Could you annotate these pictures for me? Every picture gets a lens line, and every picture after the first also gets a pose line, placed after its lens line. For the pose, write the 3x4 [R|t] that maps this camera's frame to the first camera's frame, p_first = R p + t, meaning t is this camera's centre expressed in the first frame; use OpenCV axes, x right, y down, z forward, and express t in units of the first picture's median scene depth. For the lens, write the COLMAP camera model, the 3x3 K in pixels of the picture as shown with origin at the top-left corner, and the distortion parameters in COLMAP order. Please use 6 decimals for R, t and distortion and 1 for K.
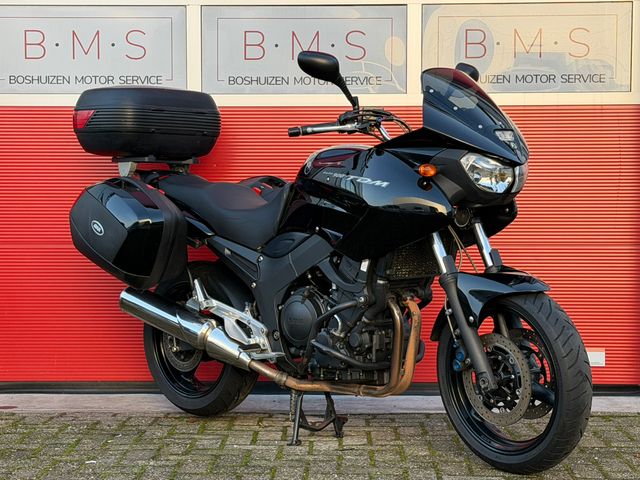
lens RADIAL K [[1352.1, 0, 326.1], [0, 1352.1, 224.1], [0, 0, 1]] dist [0.119914, 0.000000]
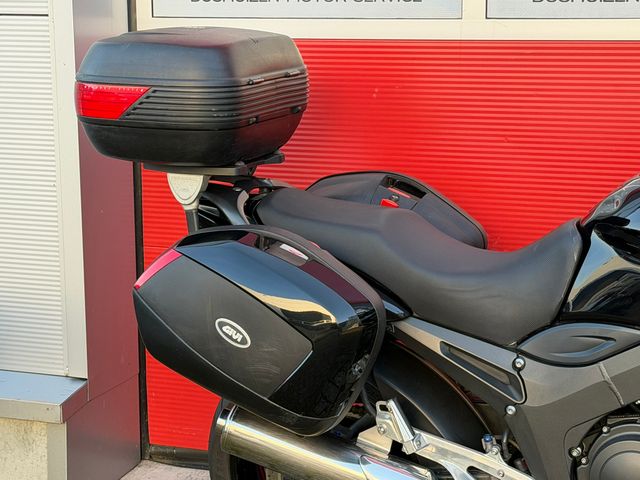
lens RADIAL K [[1352.1, 0, 303.1], [0, 1352.1, 241.9], [0, 0, 1]] dist [0.119914, 0.000000]
pose [[0.930662, -0.074897, 0.358133, -0.334055], [0.013268, 0.985089, 0.171534, -0.123923], [-0.365640, -0.154888, 0.917778, 0.518379]]
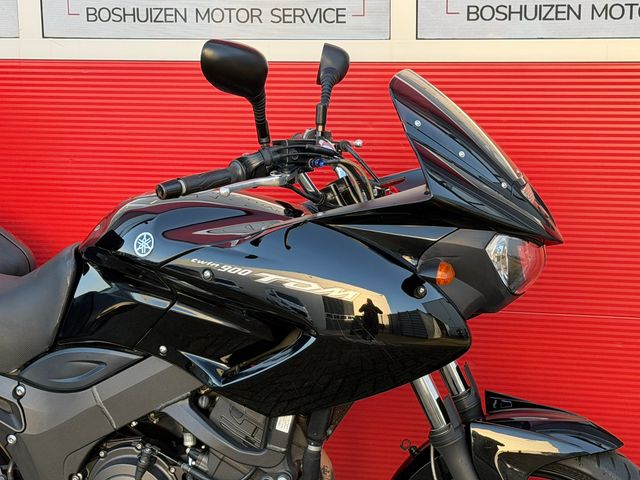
lens RADIAL K [[1352.1, 0, 313.5], [0, 1352.1, 253.7], [0, 0, 1]] dist [0.119914, 0.000000]
pose [[0.866589, -0.094574, 0.489980, -0.213330], [0.010471, 0.985107, 0.171623, -0.125146], [-0.498913, -0.143596, 0.854673, 0.469659]]
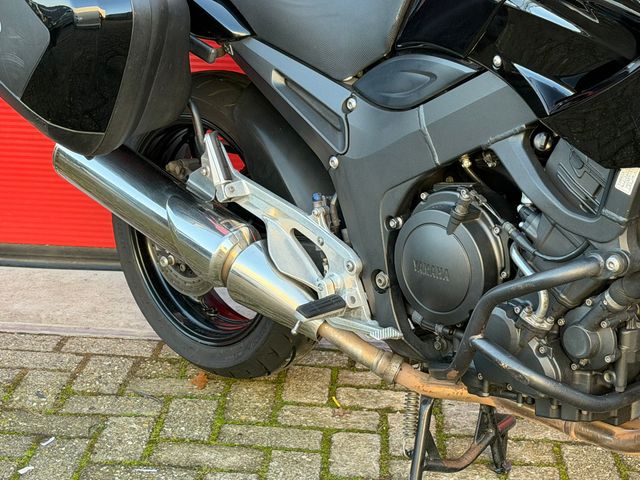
lens RADIAL K [[1352.1, 0, 319.5], [0, 1352.1, 239.7], [0, 0, 1]] dist [0.119914, 0.000000]
pose [[0.998675, 0.040257, -0.032059, -0.042810], [-0.030463, 0.964530, 0.262208, -0.048016], [0.041478, -0.260884, 0.964479, 0.558630]]
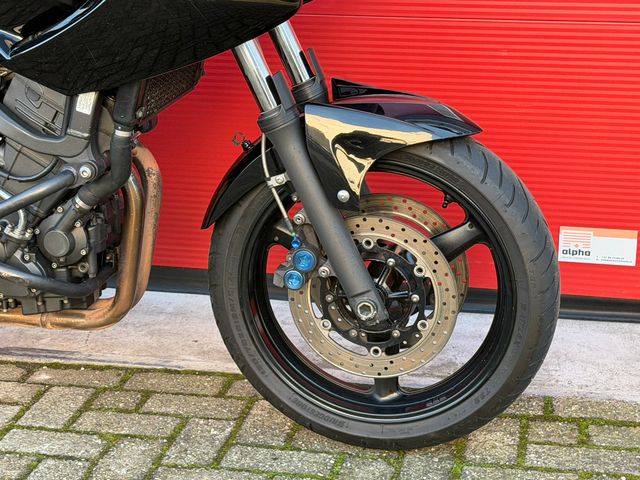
lens RADIAL K [[1352.1, 0, 305.4], [0, 1352.1, 238.6], [0, 0, 1]] dist [0.119914, 0.000000]
pose [[0.854922, -0.150936, 0.496313, -0.139641], [0.003573, 0.958427, 0.285316, -0.055689], [-0.518744, -0.242150, 0.819920, 0.499115]]
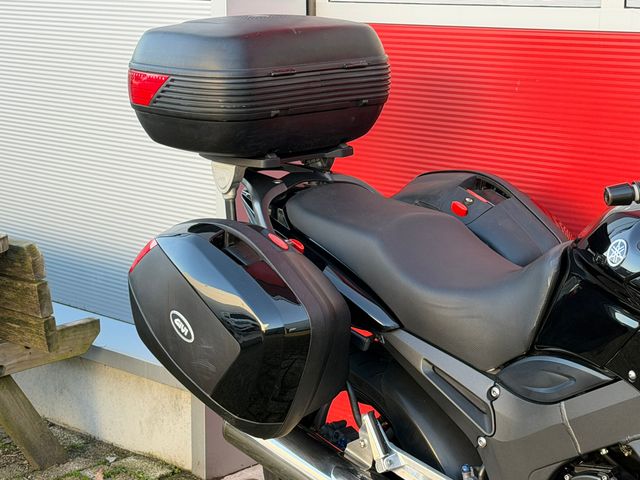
lens RADIAL K [[1352.1, 0, 325.7], [0, 1352.1, 242.9], [0, 0, 1]] dist [0.119914, 0.000000]
pose [[0.998983, -0.000904, -0.045069, -0.089994], [0.009474, 0.981681, 0.190298, -0.130688], [0.044071, -0.190531, 0.980691, 0.497915]]
